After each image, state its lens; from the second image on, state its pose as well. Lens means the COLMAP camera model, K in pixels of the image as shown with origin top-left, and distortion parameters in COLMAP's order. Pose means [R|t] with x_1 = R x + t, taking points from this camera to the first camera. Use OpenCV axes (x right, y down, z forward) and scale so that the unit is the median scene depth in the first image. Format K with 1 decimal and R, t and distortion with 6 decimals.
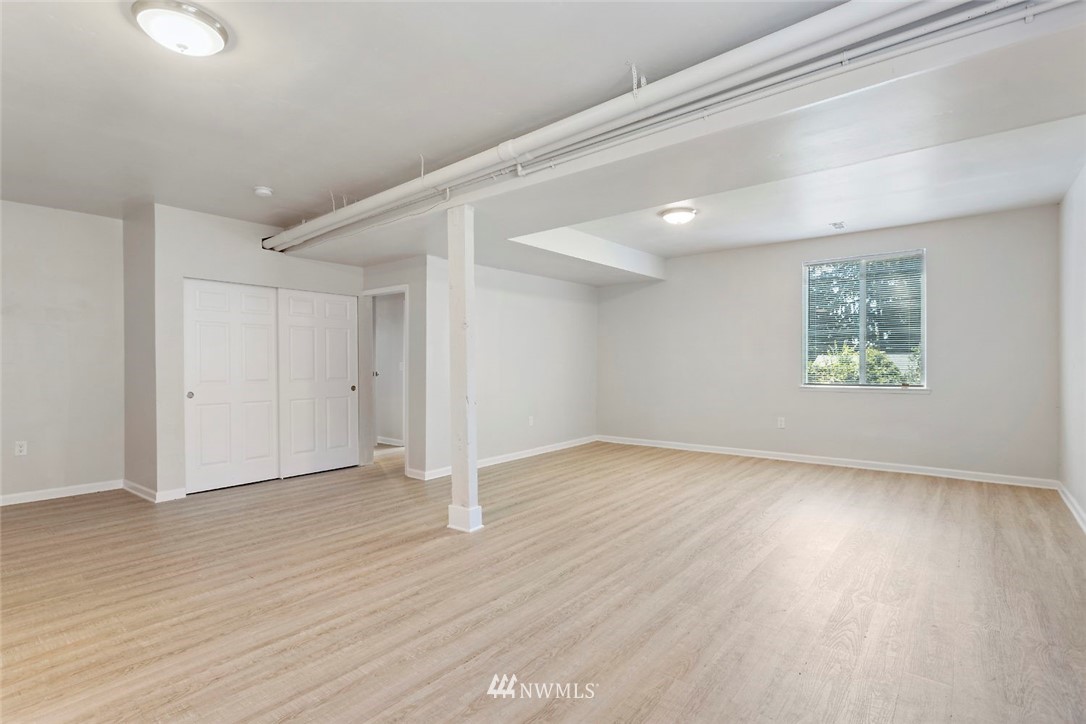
lens RADIAL K [[523.1, 0, 538.6], [0, 523.1, 368.0], [0, 0, 1]] dist [-0.001969, 0.000338]
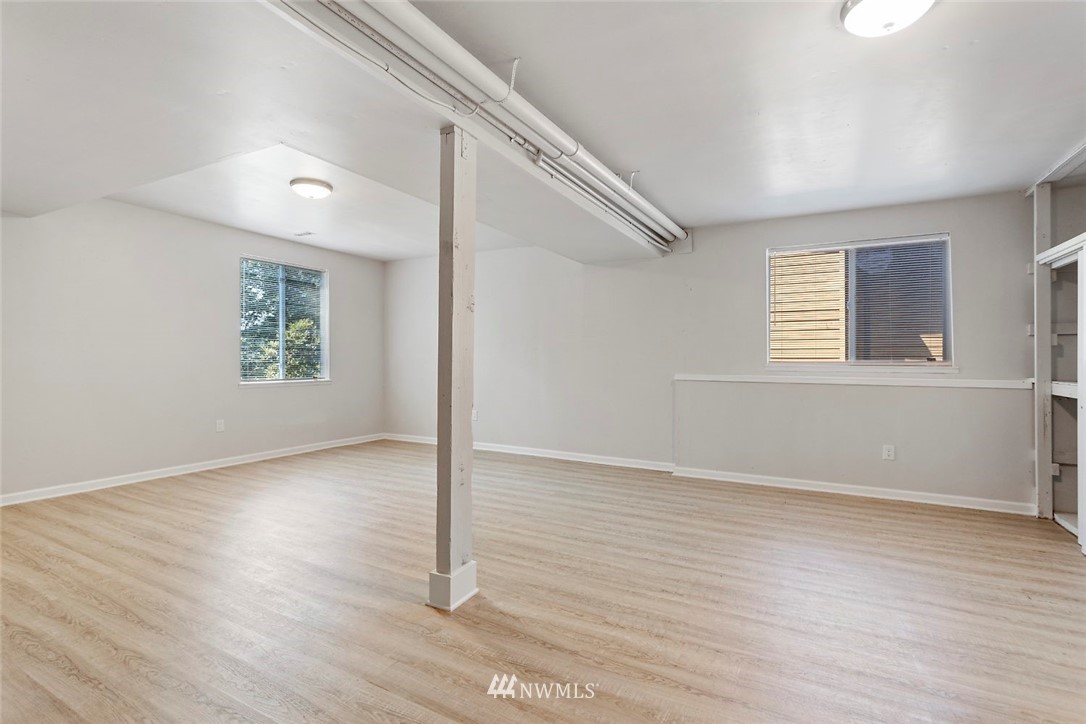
lens RADIAL K [[523.1, 0, 553.5], [0, 523.1, 362.0], [0, 0, 1]] dist [-0.001969, 0.000338]
pose [[-0.213204, 0.000403, 0.977008, -0.950708], [0.006277, 0.999980, 0.000957, -0.001808], [-0.976988, 0.006336, -0.213202, 1.162918]]
